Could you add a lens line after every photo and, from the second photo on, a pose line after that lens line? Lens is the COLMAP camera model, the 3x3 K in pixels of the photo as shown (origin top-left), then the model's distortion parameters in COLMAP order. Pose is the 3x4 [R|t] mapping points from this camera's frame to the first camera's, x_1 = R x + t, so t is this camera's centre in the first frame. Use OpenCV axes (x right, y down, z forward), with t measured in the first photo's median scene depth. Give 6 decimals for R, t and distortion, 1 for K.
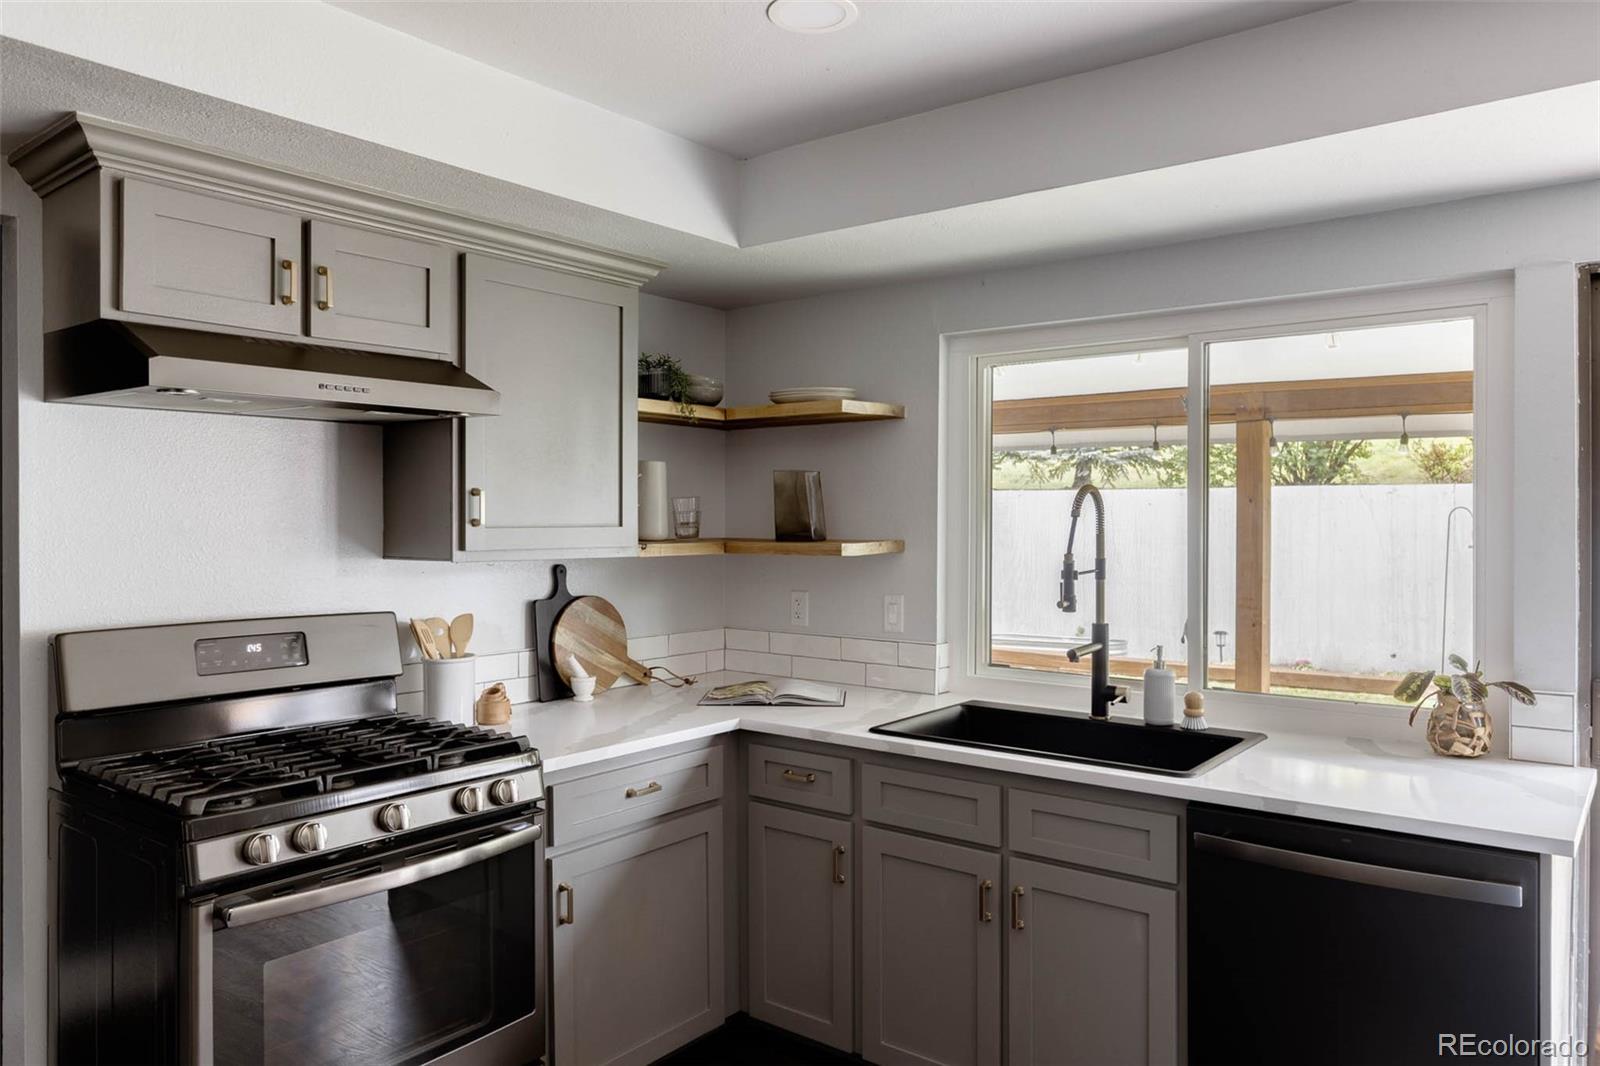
lens RADIAL K [[1111.6, 0, 794.7], [0, 1111.6, 532.4], [0, 0, 1]] dist [0.002000, -0.007420]
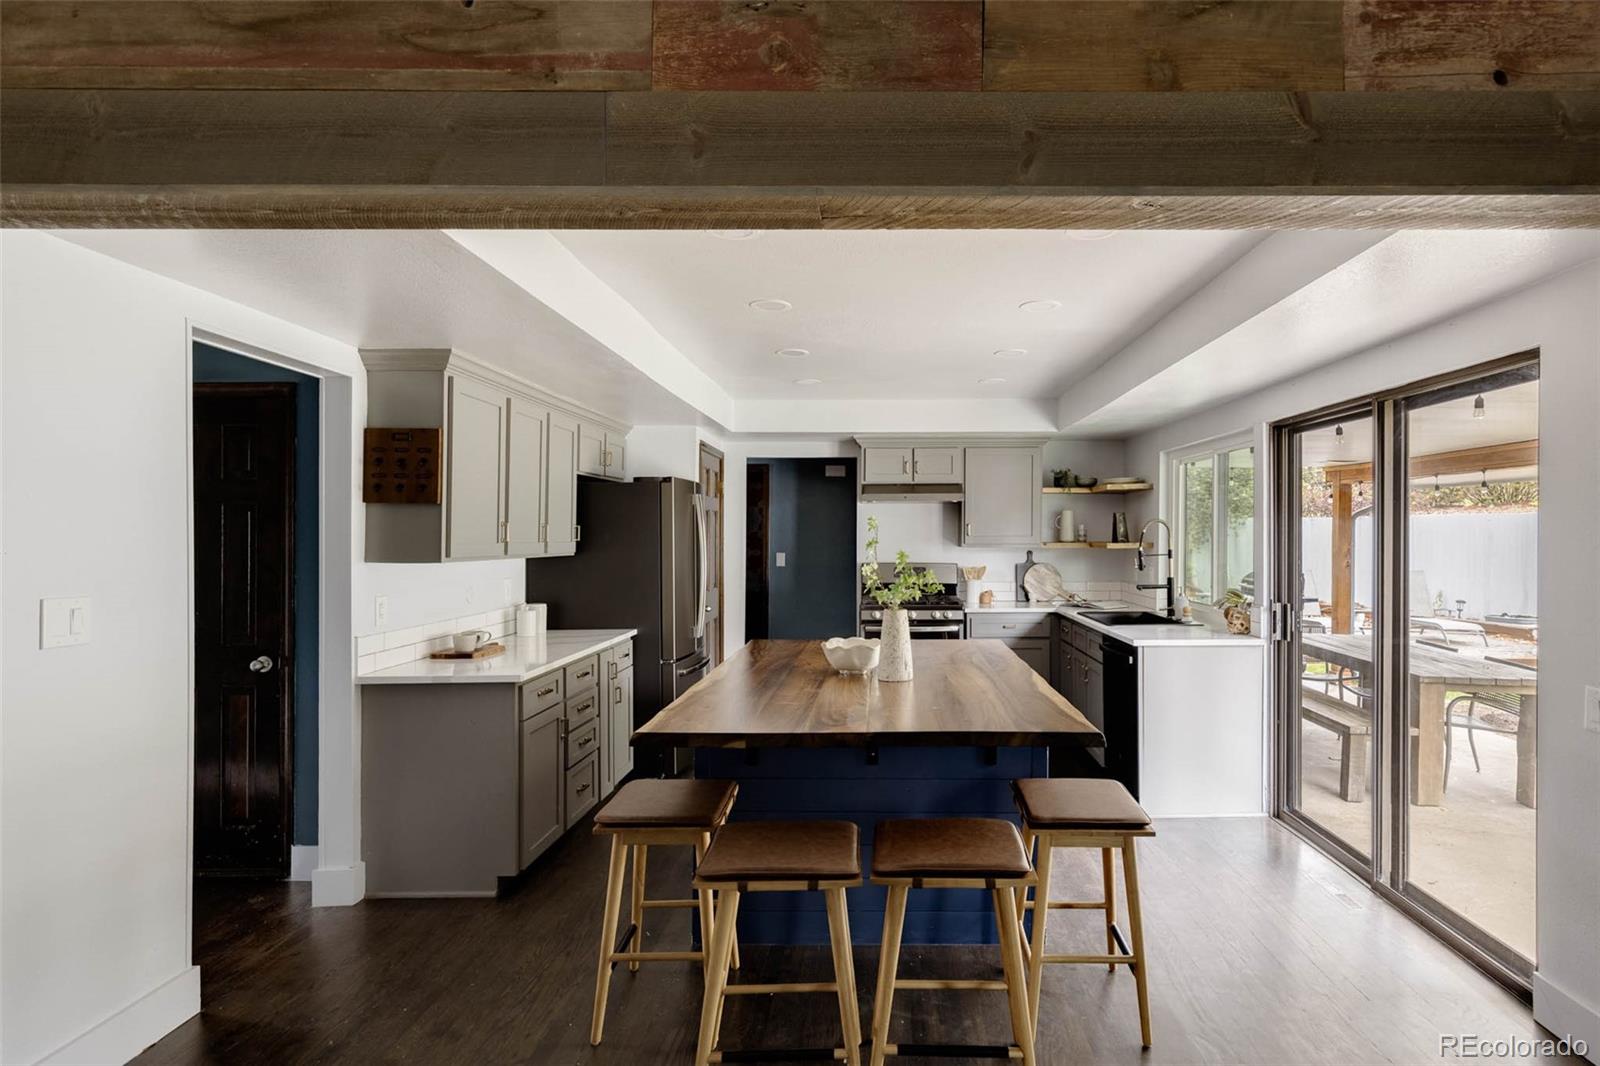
lens RADIAL K [[880.8, 0, 853.3], [0, 880.8, 546.1], [0, 0, 1]] dist [-0.008170, -0.000901]
pose [[0.593803, 0.010526, -0.804541, 1.387772], [-0.008910, 0.999939, 0.006506, 0.009173], [0.804561, 0.003305, 0.593861, -0.660653]]
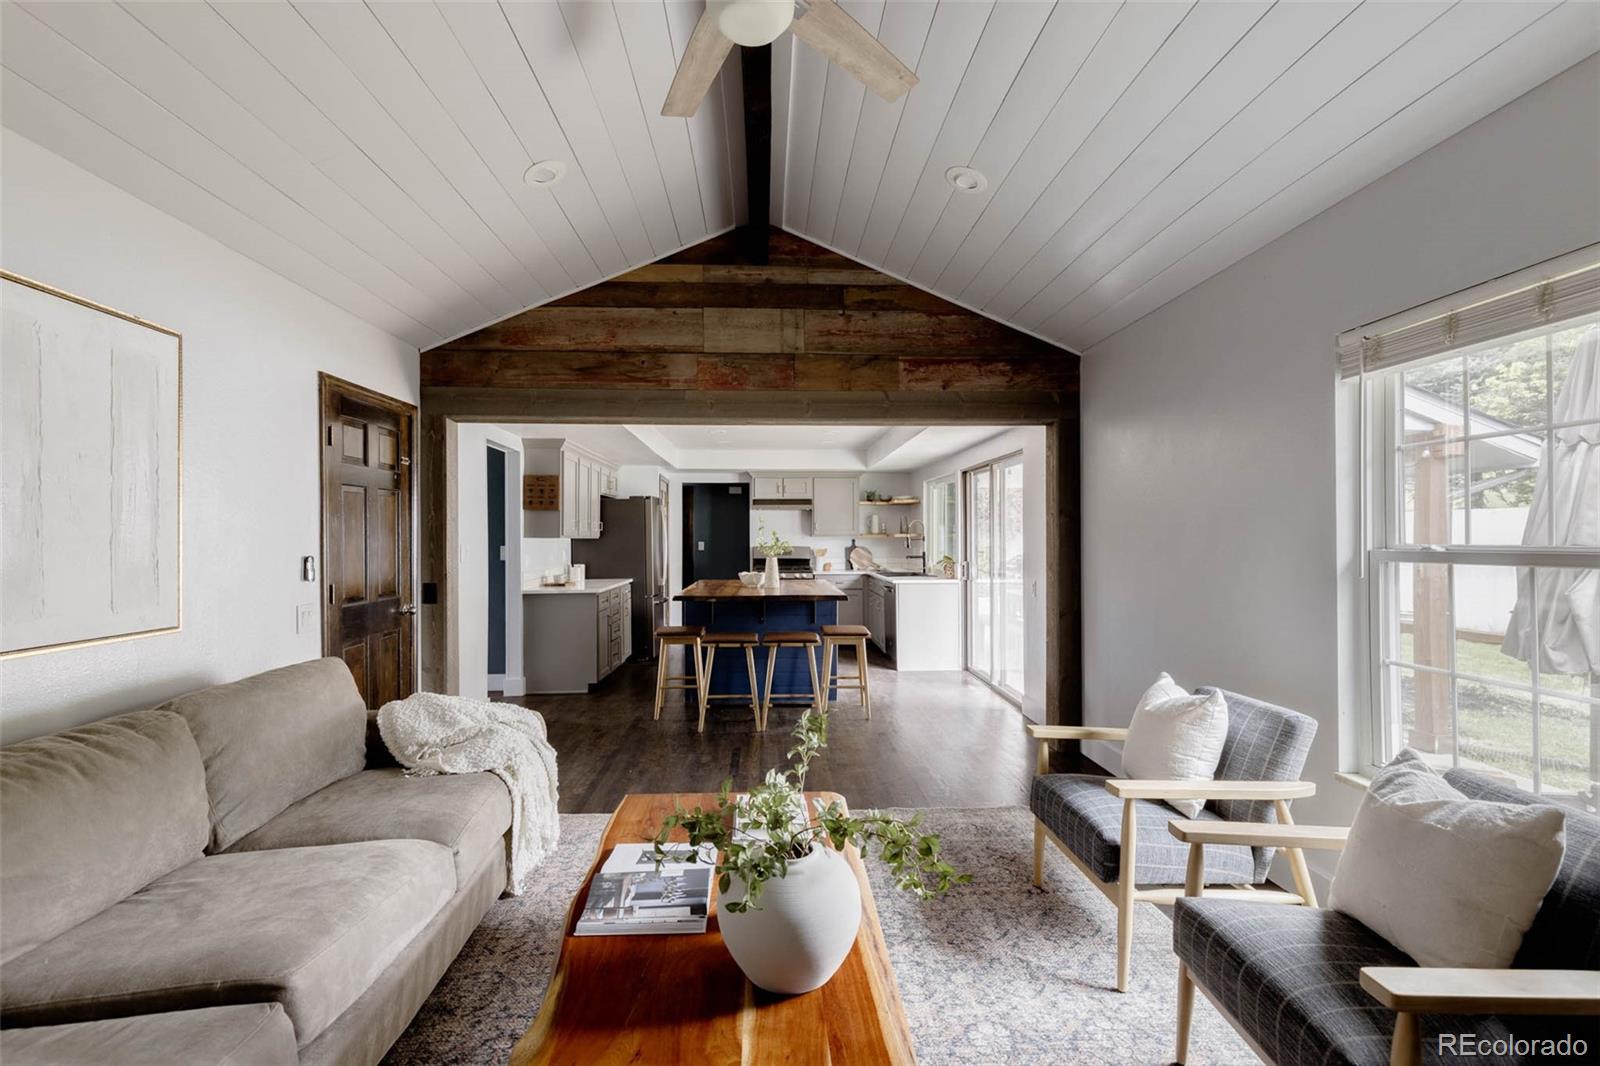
lens RADIAL K [[715.4, 0, 811.9], [0, 715.4, 542.6], [0, 0, 1]] dist [0.004862, -0.001375]
pose [[0.670178, 0.004826, -0.742185, 2.029666], [-0.005735, 0.999983, 0.001323, 0.045487], [0.742179, 0.003370, 0.670194, -1.169038]]
